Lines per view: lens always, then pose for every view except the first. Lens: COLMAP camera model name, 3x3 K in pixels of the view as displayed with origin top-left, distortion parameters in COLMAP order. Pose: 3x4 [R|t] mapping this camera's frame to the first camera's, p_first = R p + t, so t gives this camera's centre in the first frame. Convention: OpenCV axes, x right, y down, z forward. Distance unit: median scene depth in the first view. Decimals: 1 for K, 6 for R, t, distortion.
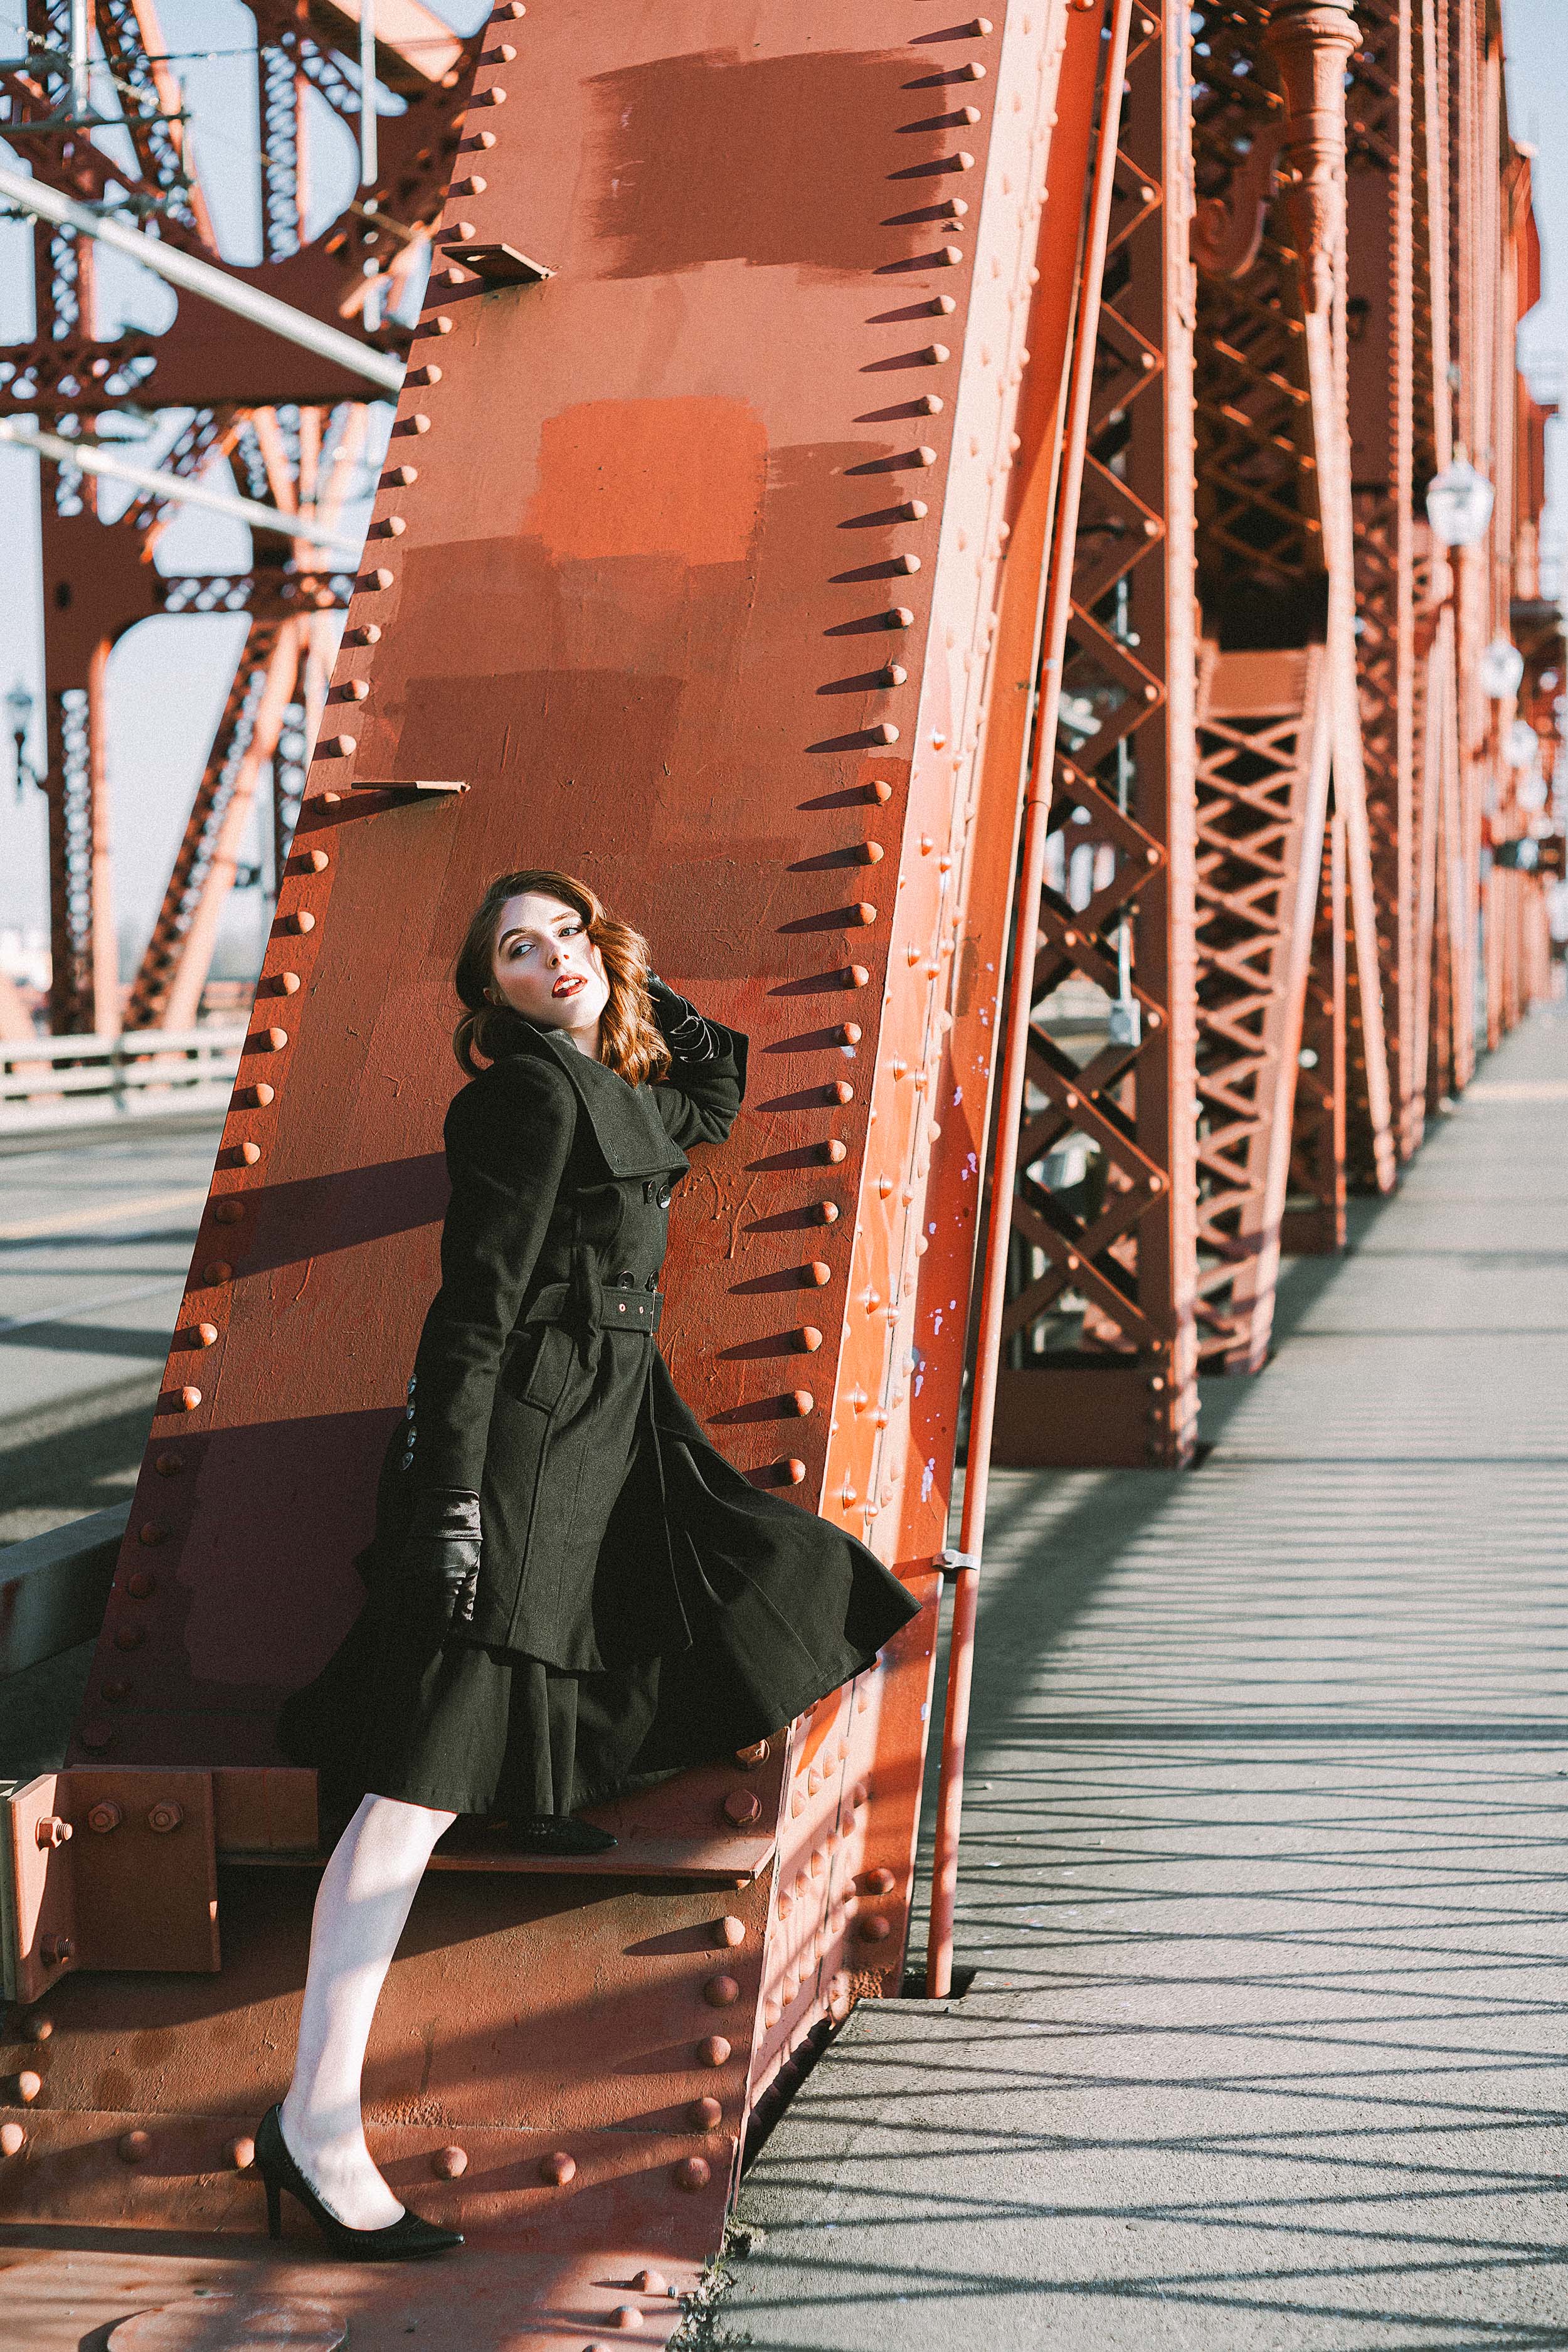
lens RADIAL K [[3891.6, 0, 763.8], [0, 3891.6, 1169.4], [0, 0, 1]] dist [0.048818, -0.038785]
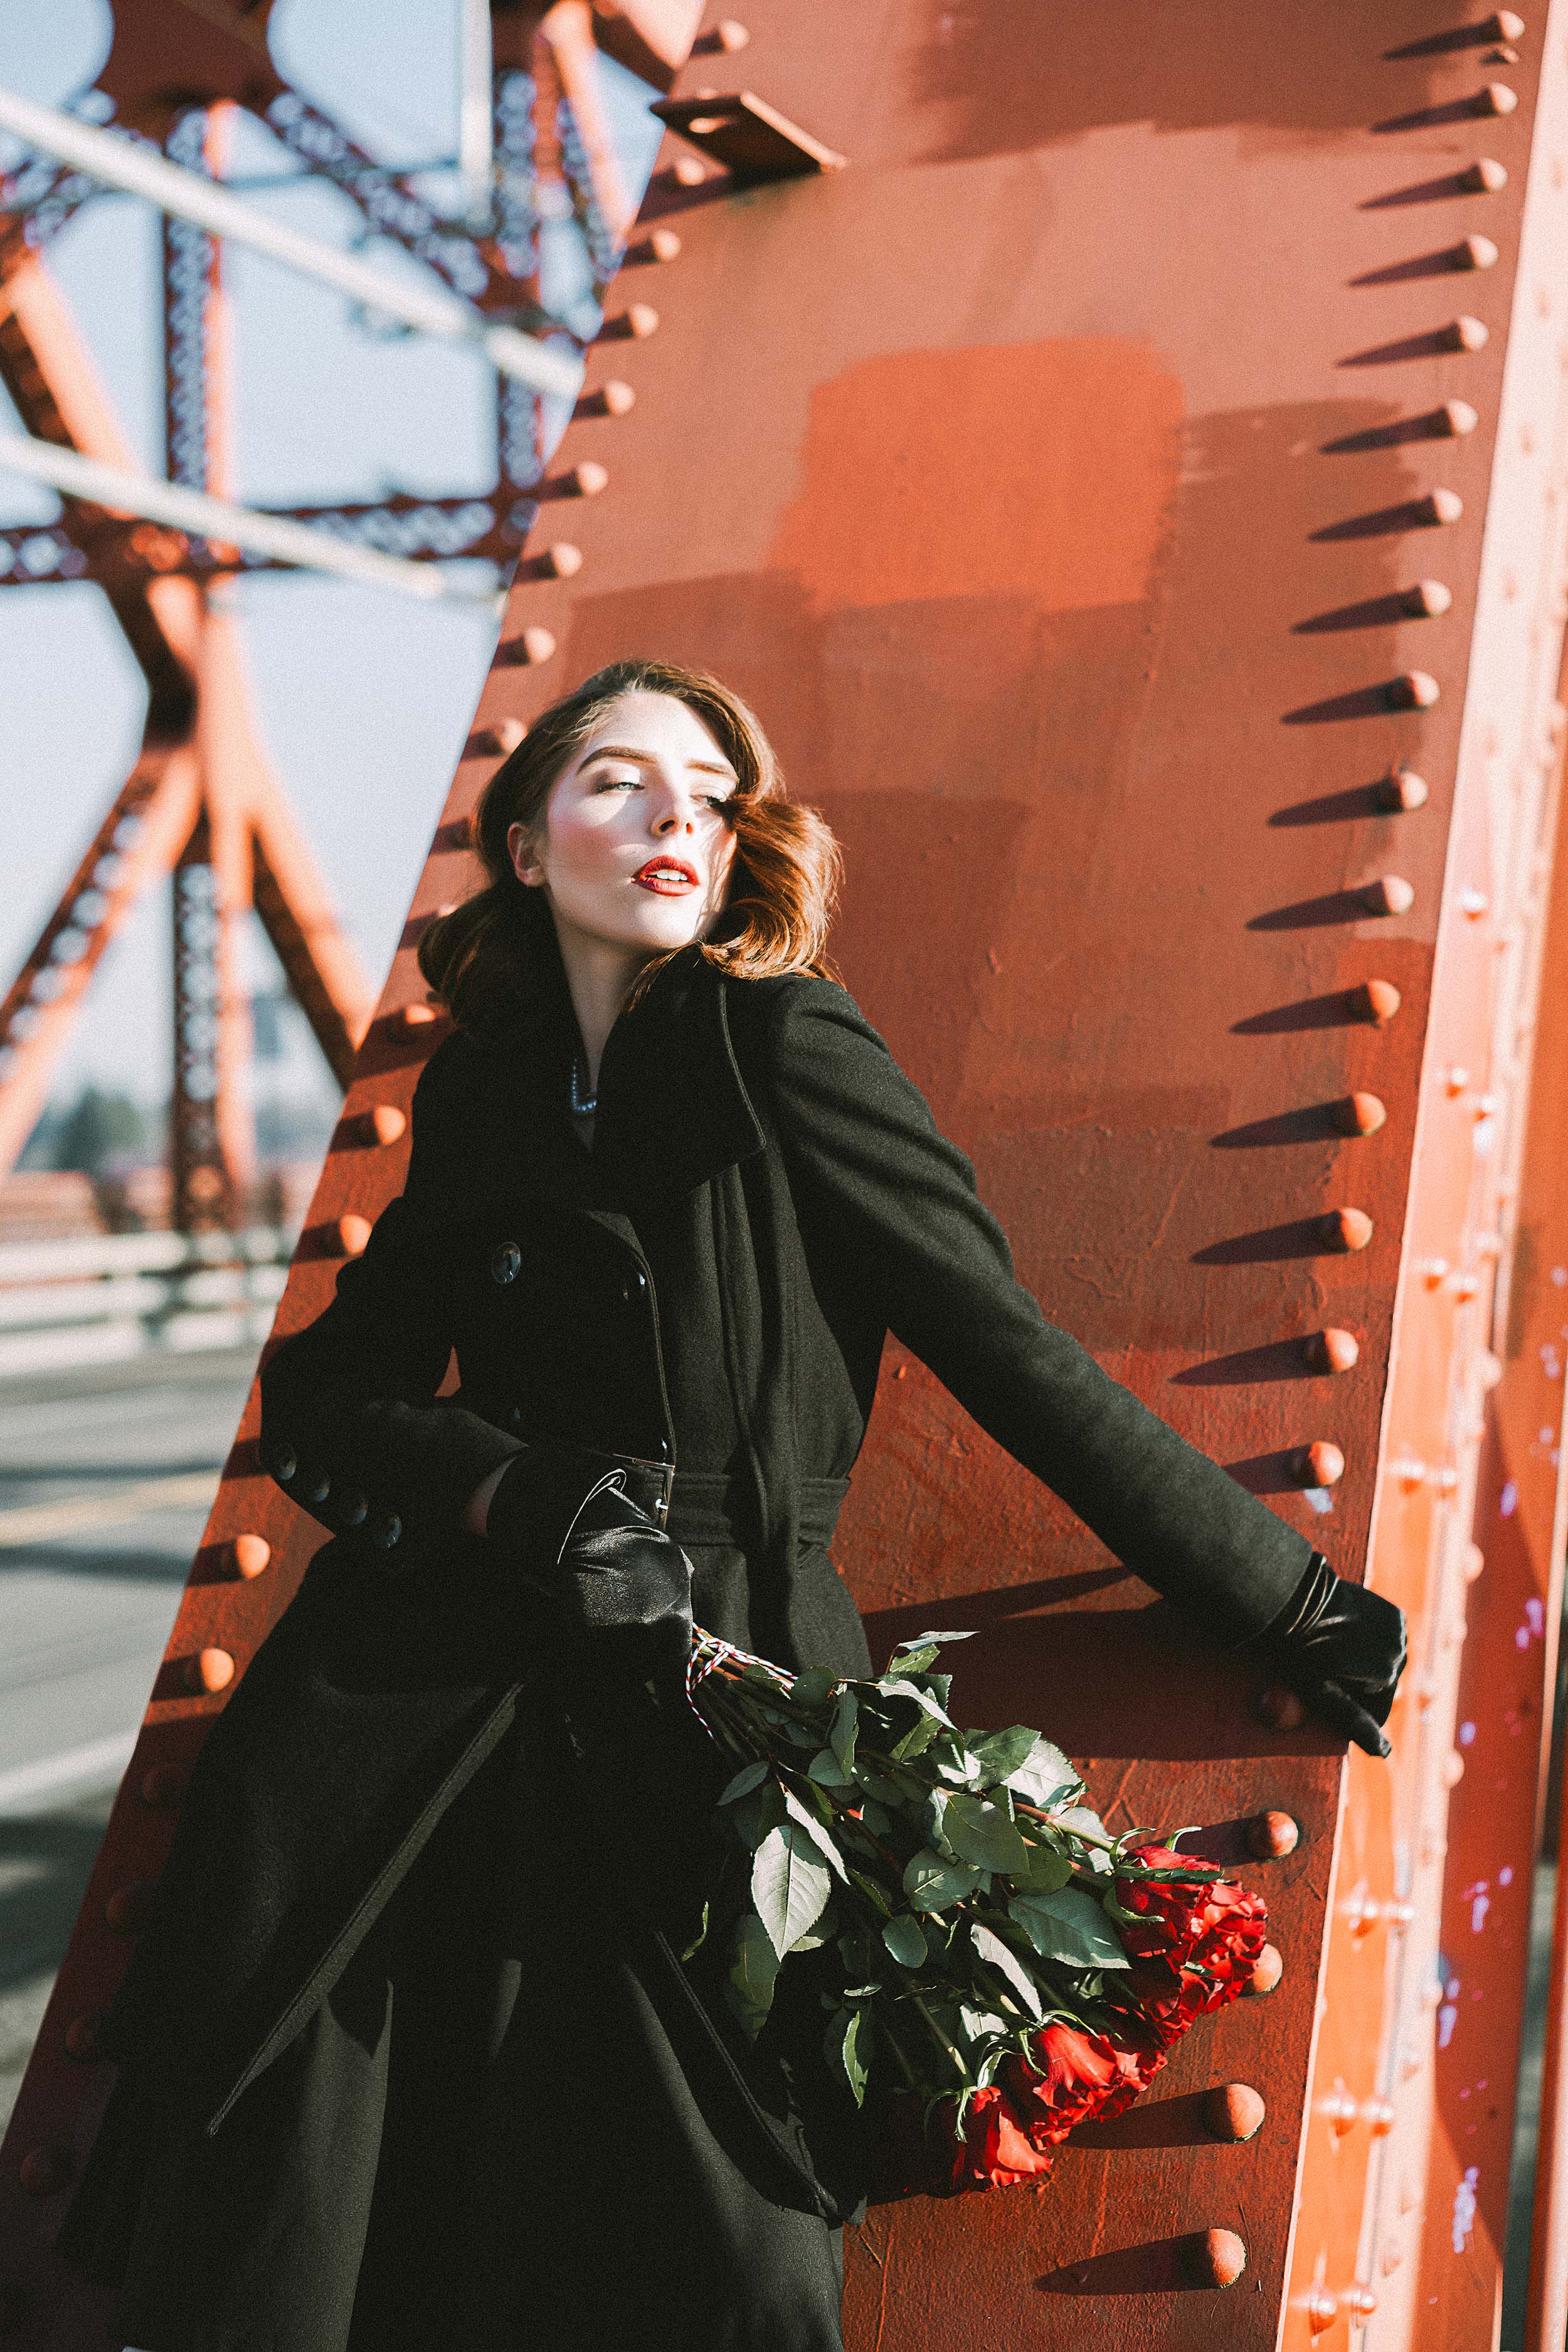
lens RADIAL K [[3891.6, 0, 763.8], [0, 3891.6, 1169.4], [0, 0, 1]] dist [0.048818, -0.038785]
pose [[0.992273, 0.000476, -0.124074, 0.011242], [-0.005736, 0.999099, -0.042044, -0.046225], [0.123942, 0.042430, 0.991382, 0.414173]]
